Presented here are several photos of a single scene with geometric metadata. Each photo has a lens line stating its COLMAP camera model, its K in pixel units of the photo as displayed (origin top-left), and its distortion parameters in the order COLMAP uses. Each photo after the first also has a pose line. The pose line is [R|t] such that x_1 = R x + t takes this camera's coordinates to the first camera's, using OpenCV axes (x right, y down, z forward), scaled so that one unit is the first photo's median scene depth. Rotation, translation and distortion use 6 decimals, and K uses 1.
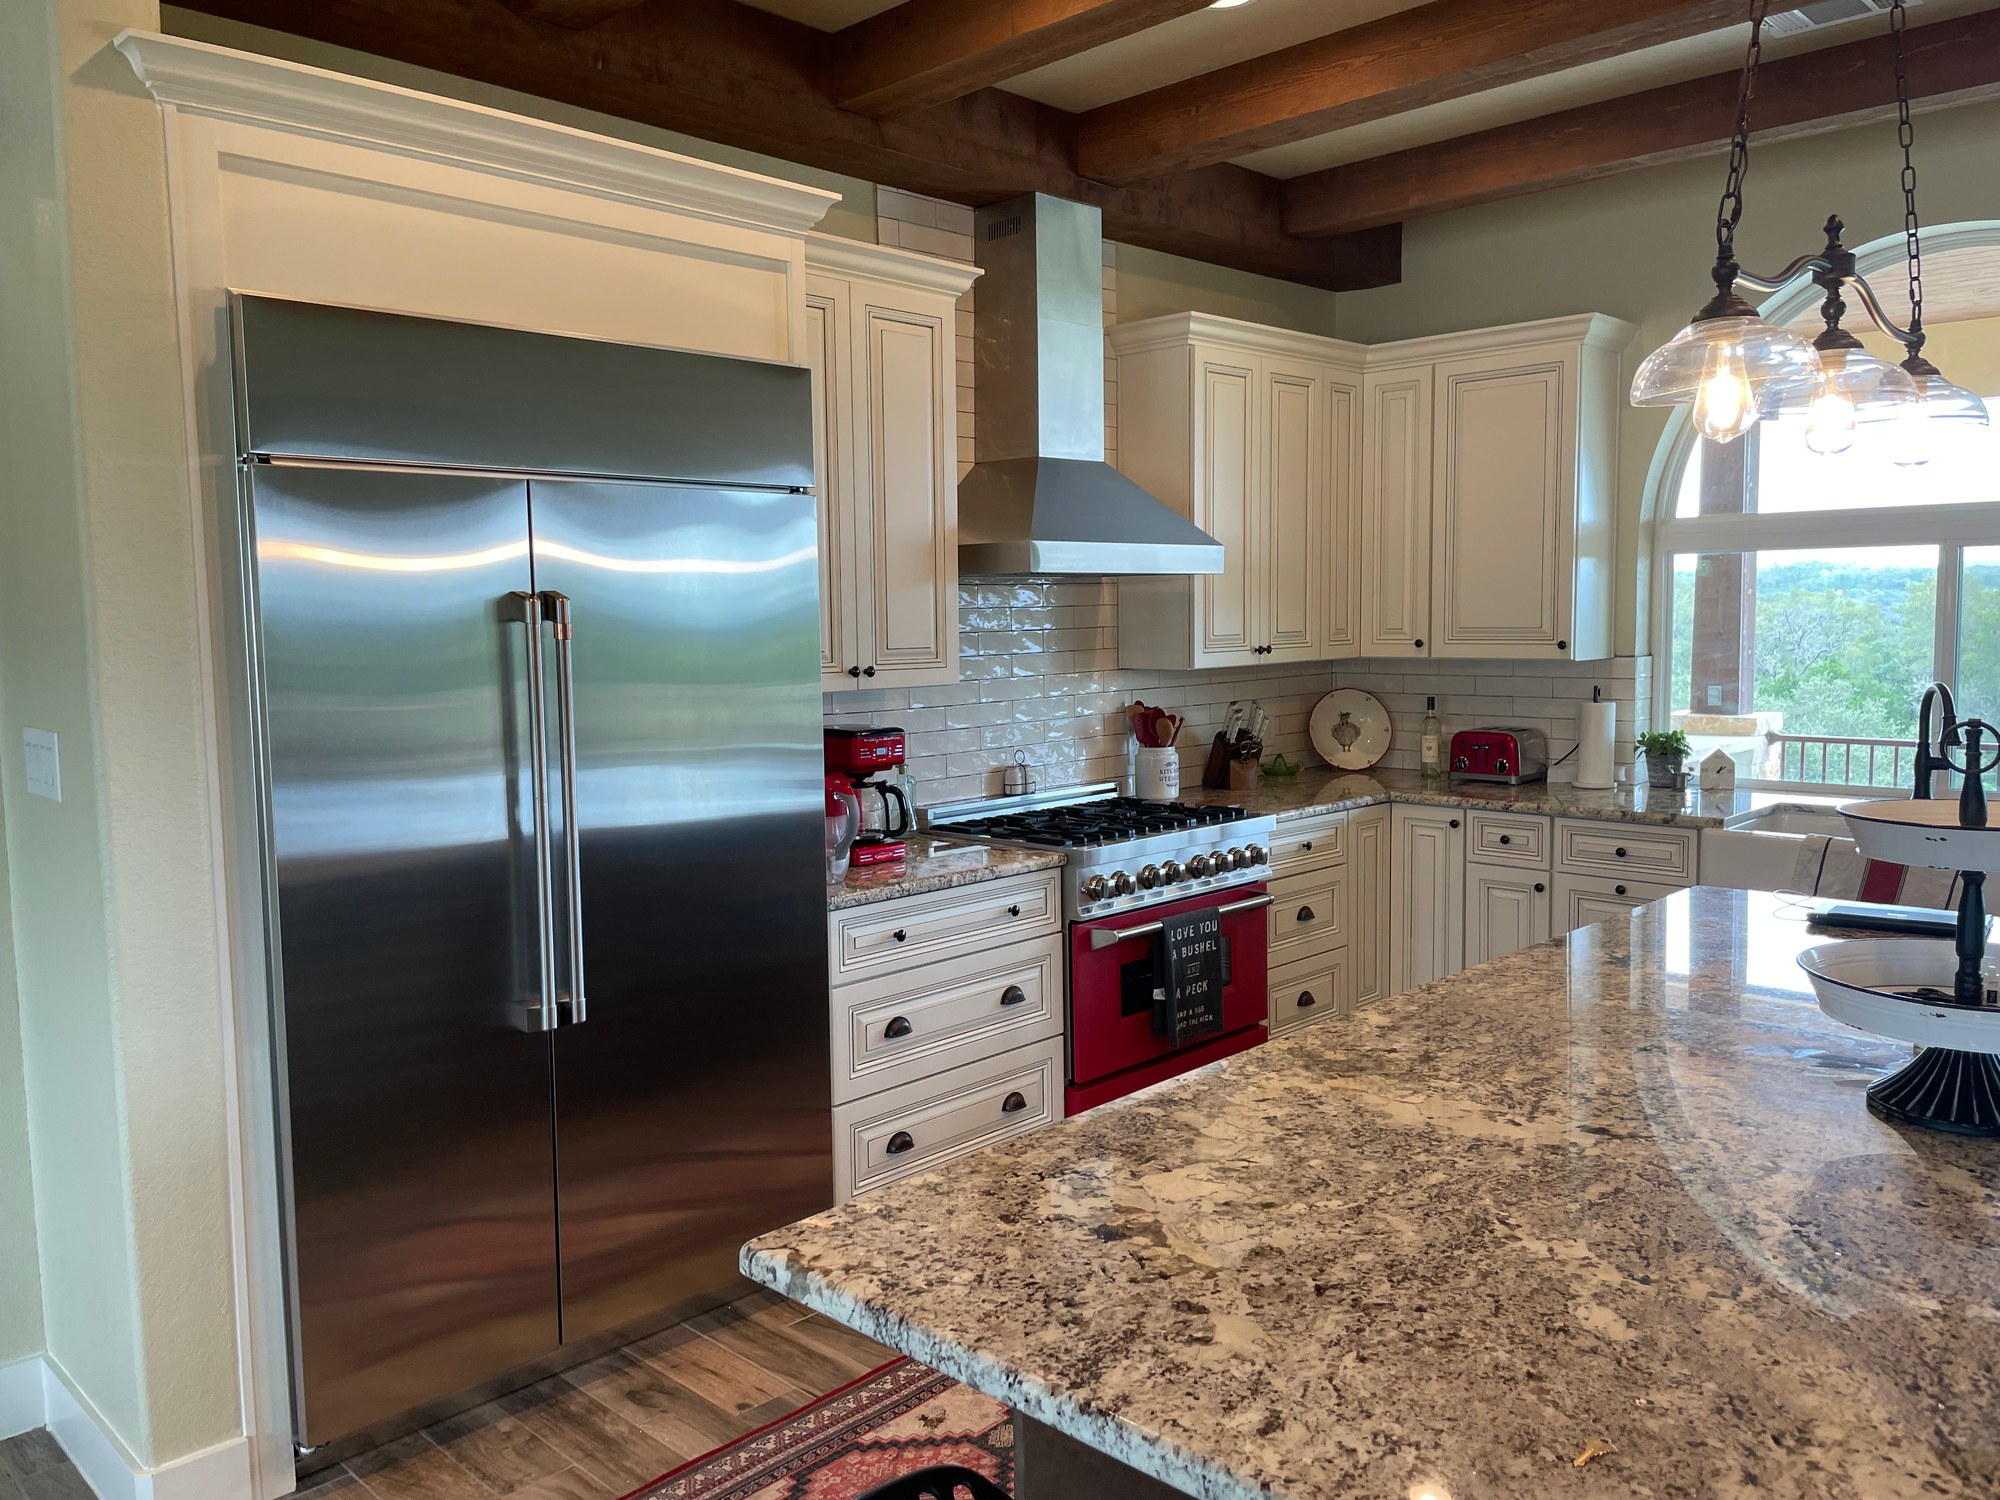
lens RADIAL K [[1541.0, 0, 999.3], [0, 1541.0, 752.4], [0, 0, 1]] dist [0.012174, -0.005264]
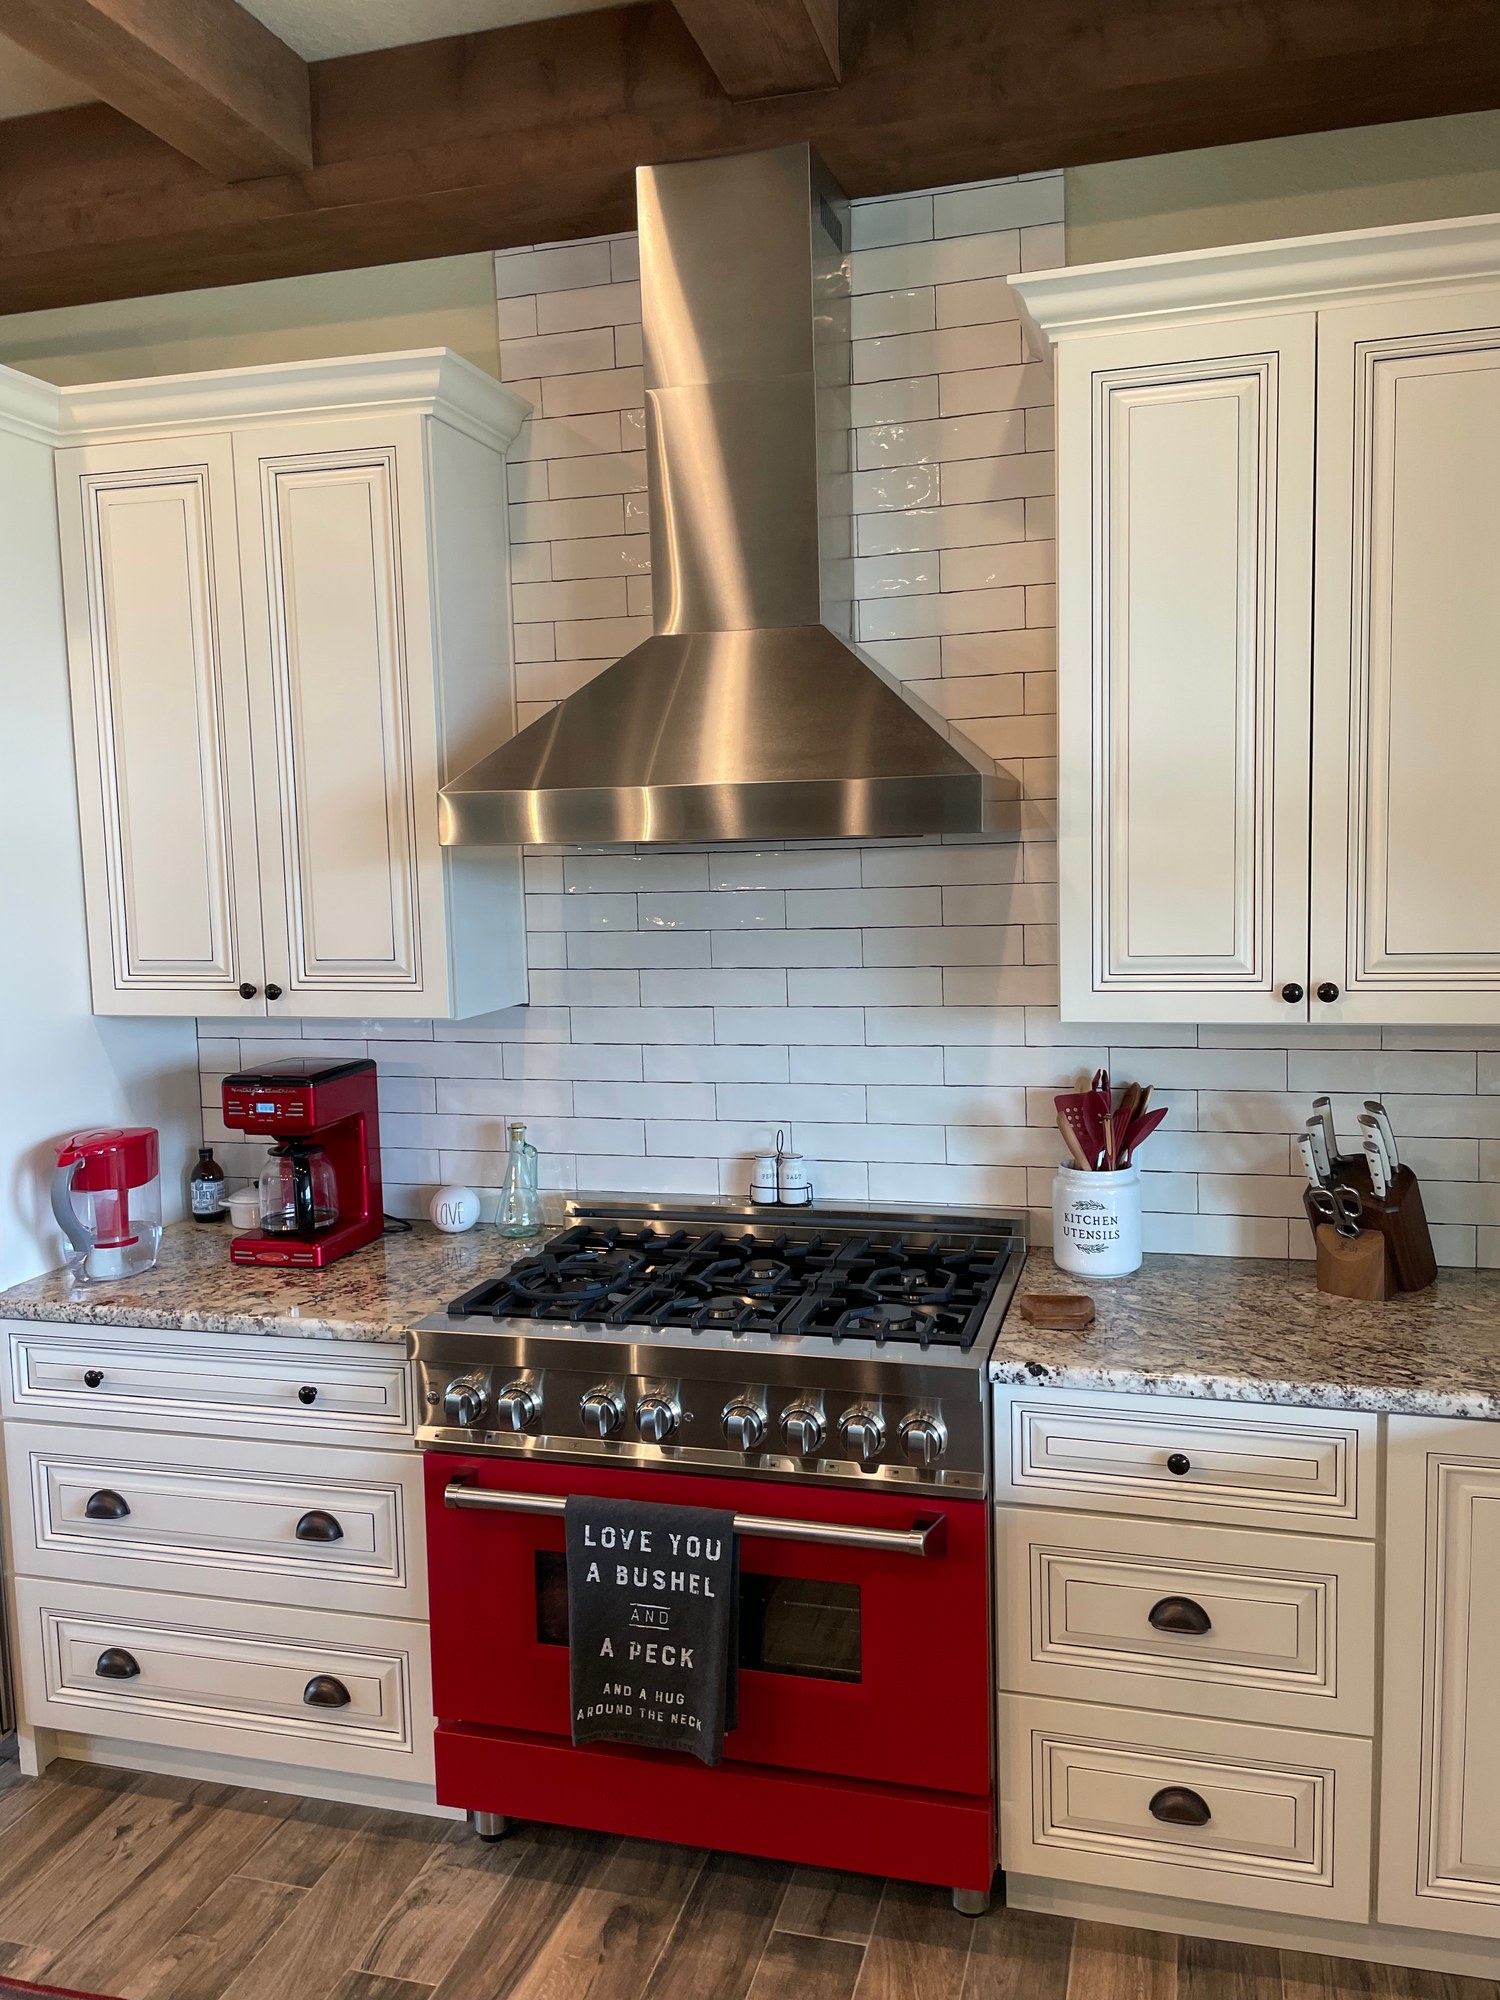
lens RADIAL K [[1541.0, 0, 750.9], [0, 1541.0, 993.4], [0, 0, 1]] dist [0.012174, -0.005264]
pose [[0.481897, 0.088724, -0.871725, 0.572115], [-0.063325, 0.995785, 0.066345, -0.101947], [0.873937, 0.023231, 0.485484, 0.775794]]
